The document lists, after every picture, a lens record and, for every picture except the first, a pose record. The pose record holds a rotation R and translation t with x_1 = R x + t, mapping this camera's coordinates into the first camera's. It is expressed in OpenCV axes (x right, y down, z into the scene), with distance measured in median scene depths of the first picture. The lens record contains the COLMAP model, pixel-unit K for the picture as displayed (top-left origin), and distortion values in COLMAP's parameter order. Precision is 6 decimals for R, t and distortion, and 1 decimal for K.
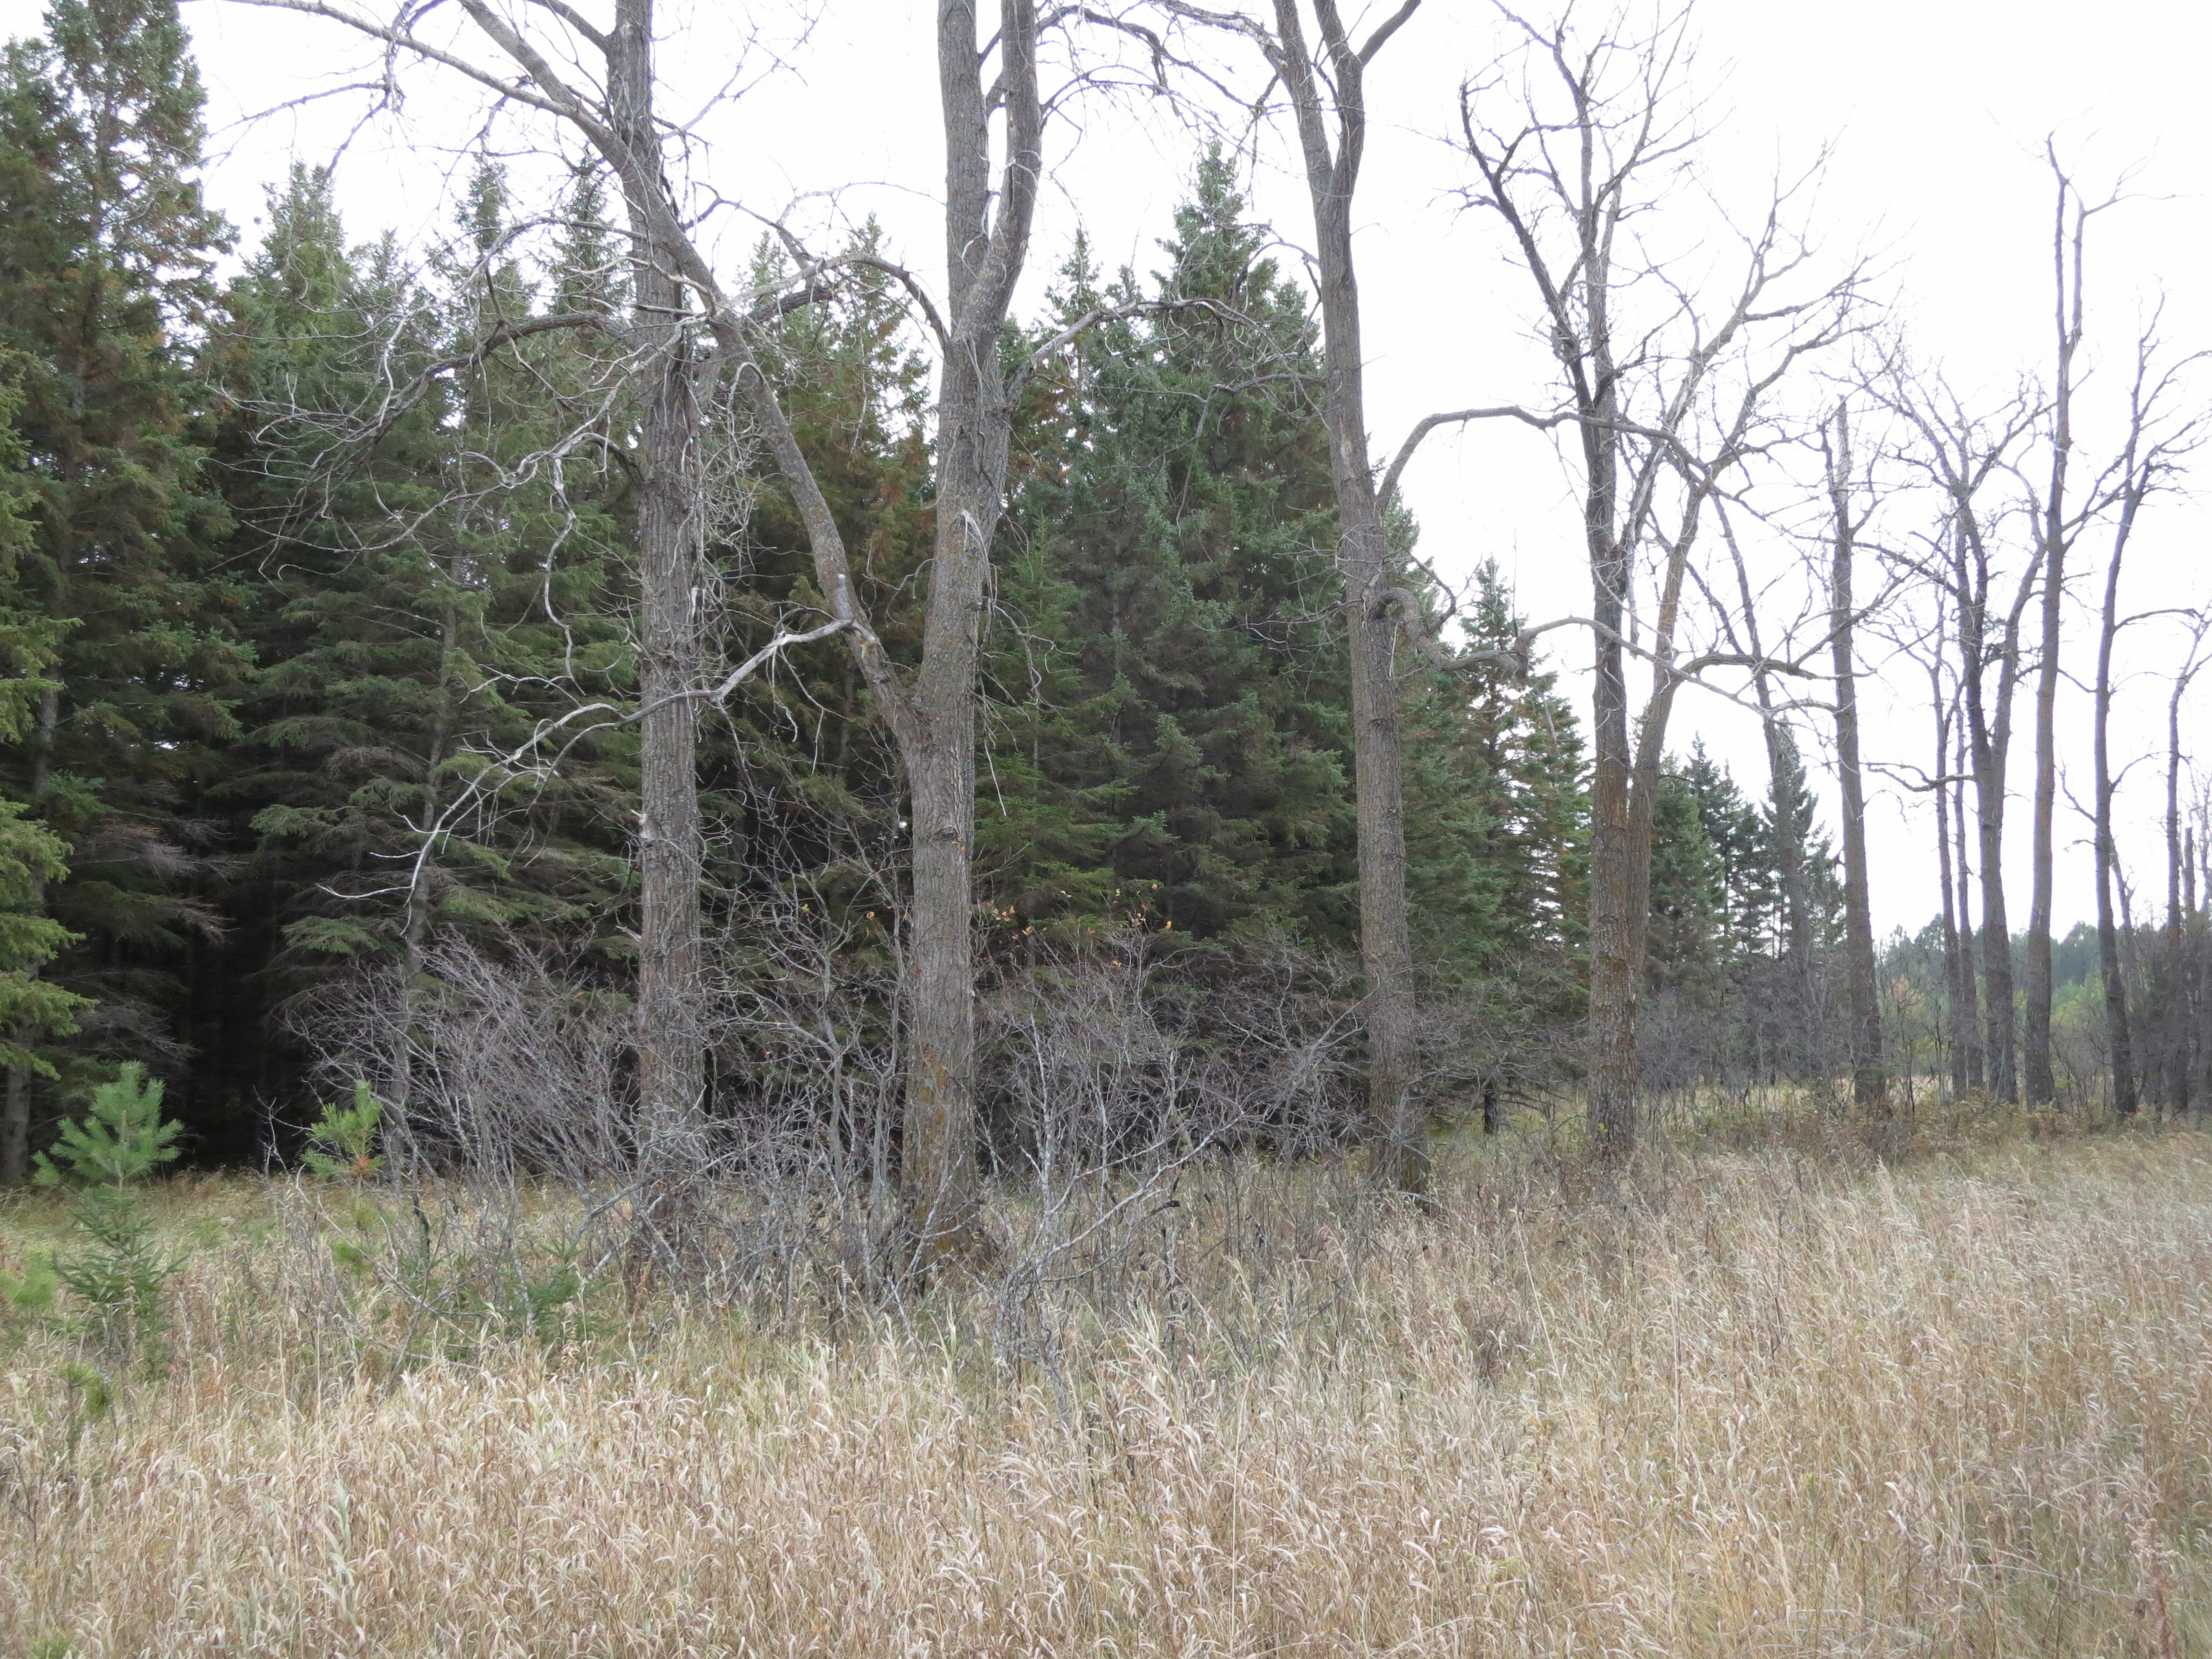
lens RADIAL K [[2069.2, 0, 1105.6], [0, 2069.2, 820.7], [0, 0, 1]] dist [-0.004770, 0.003921]
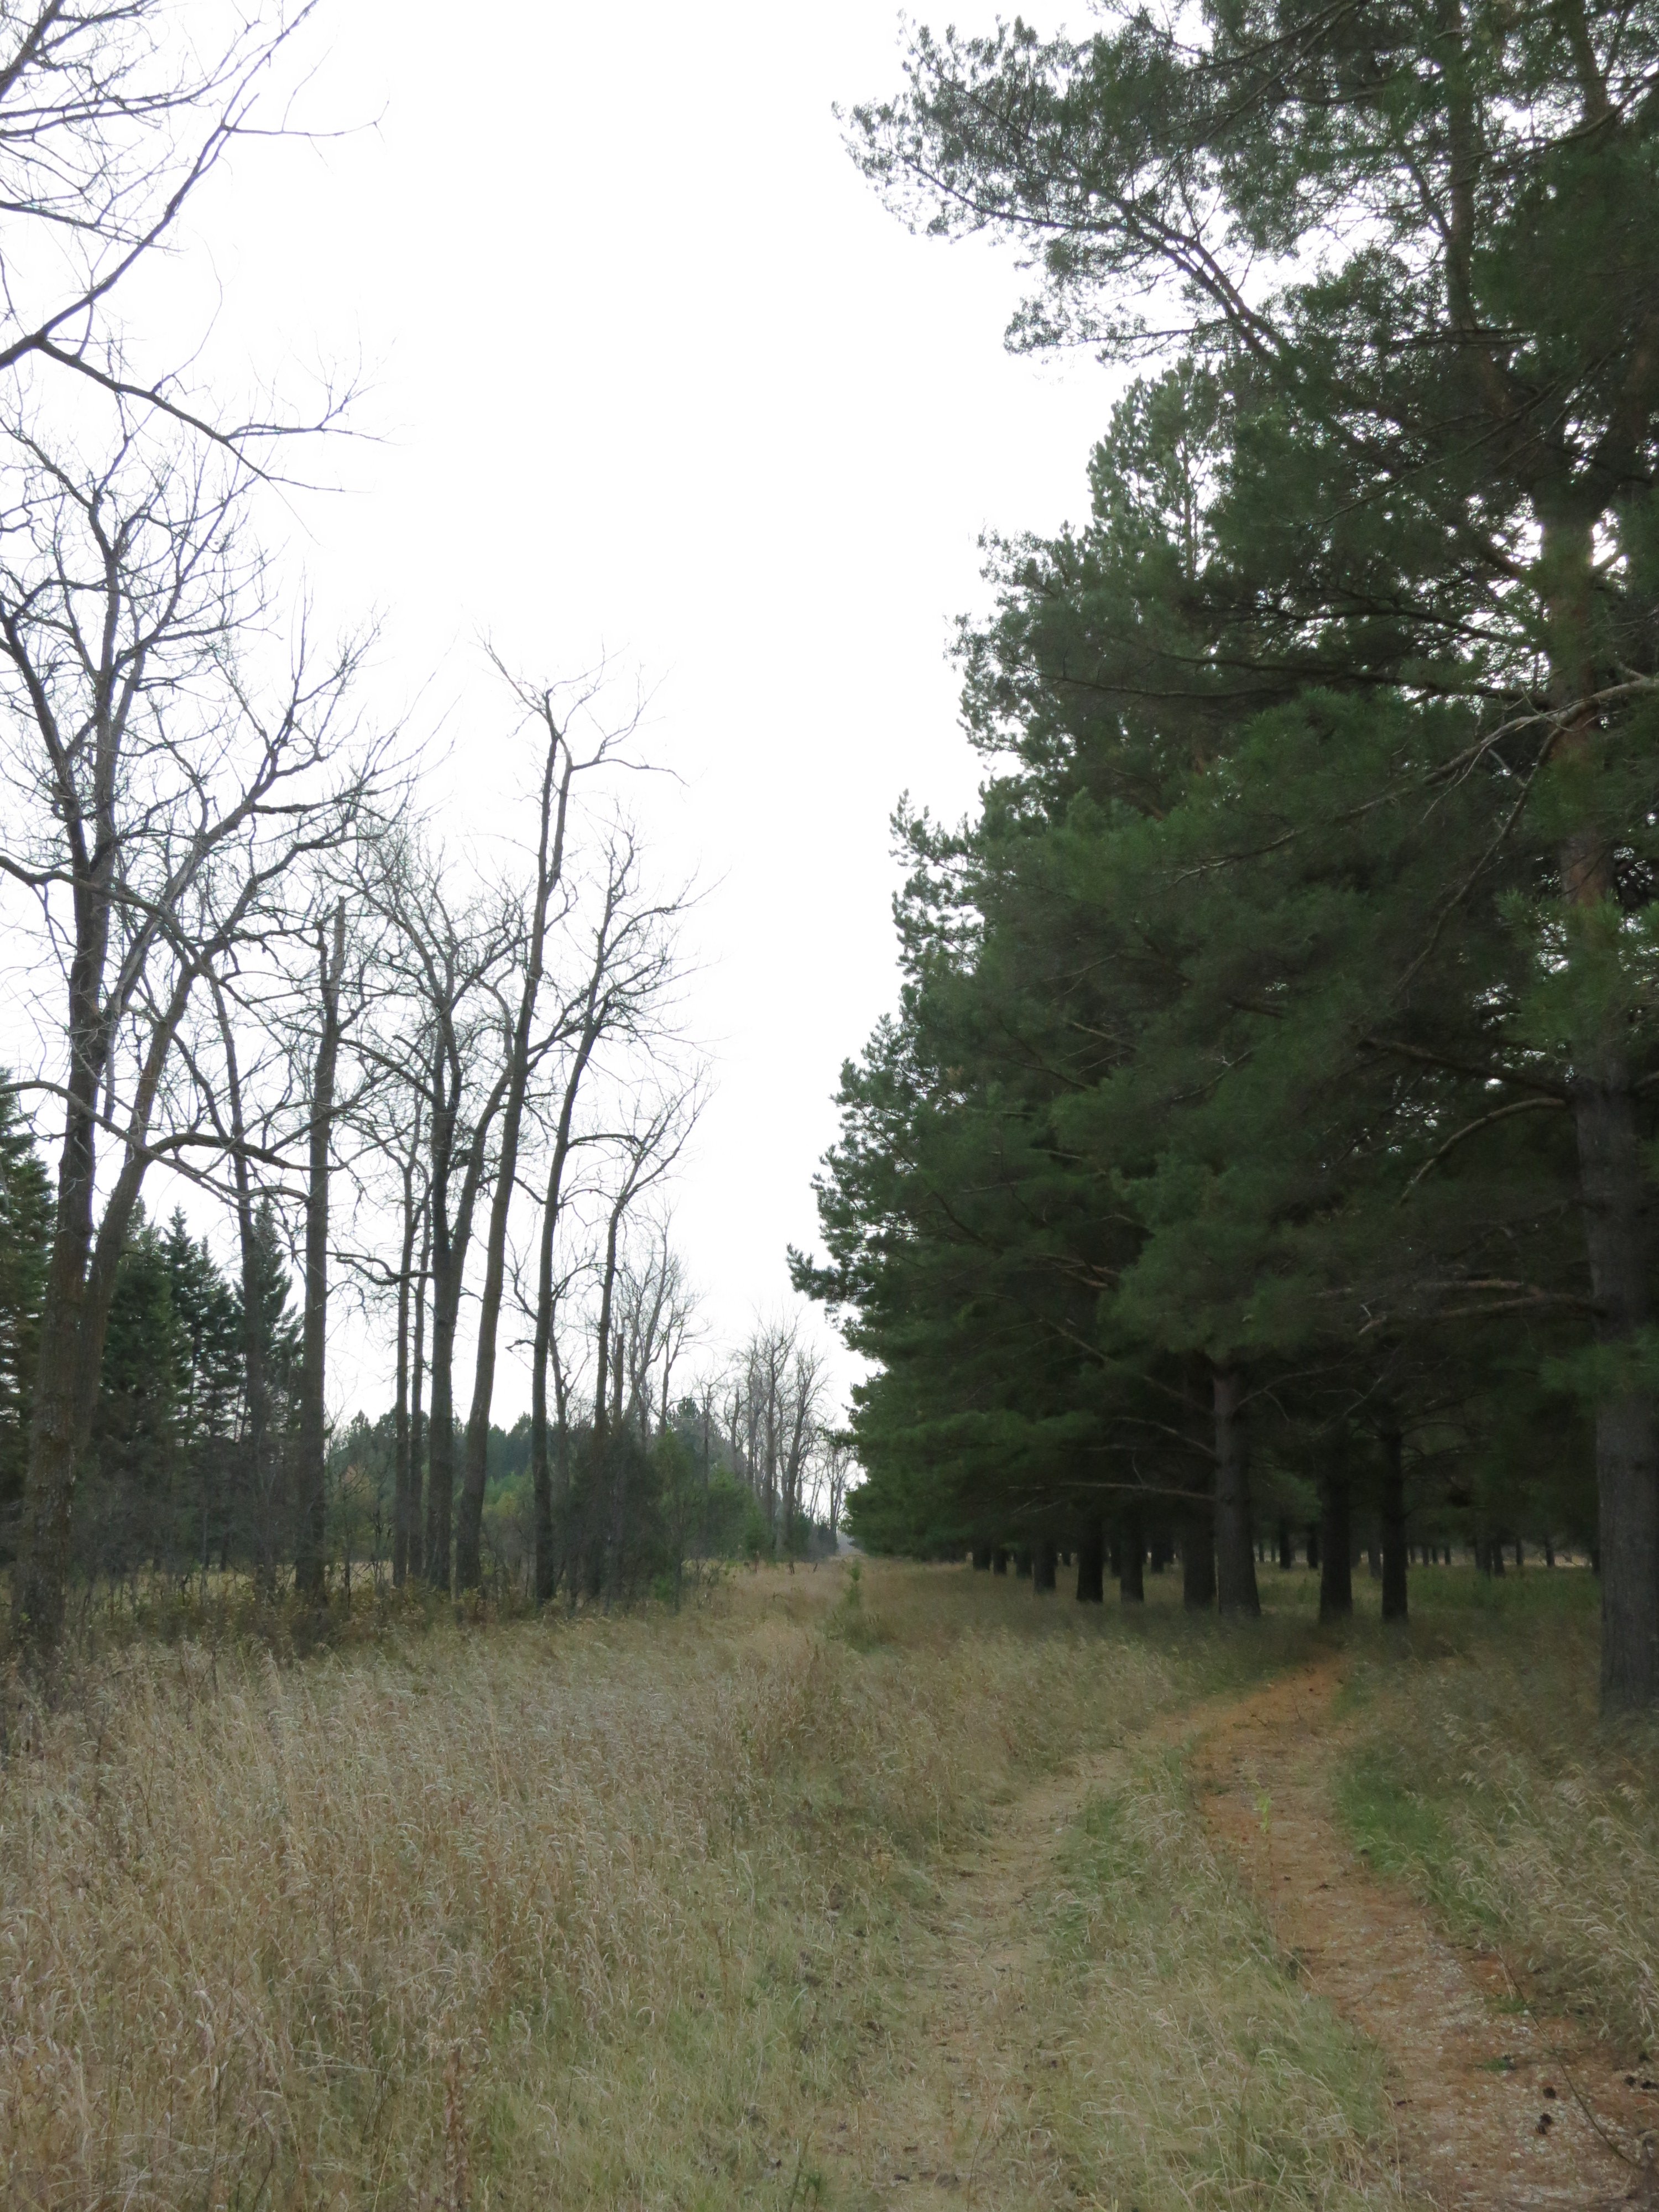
lens RADIAL K [[2069.2, 0, 829.5], [0, 2069.2, 1106.0], [0, 0, 1]] dist [-0.004770, 0.003921]
pose [[0.877727, 0.104653, 0.467593, 0.098734], [-0.068243, 0.993212, -0.094193, -0.021289], [-0.474277, 0.050765, 0.878911, -0.021810]]
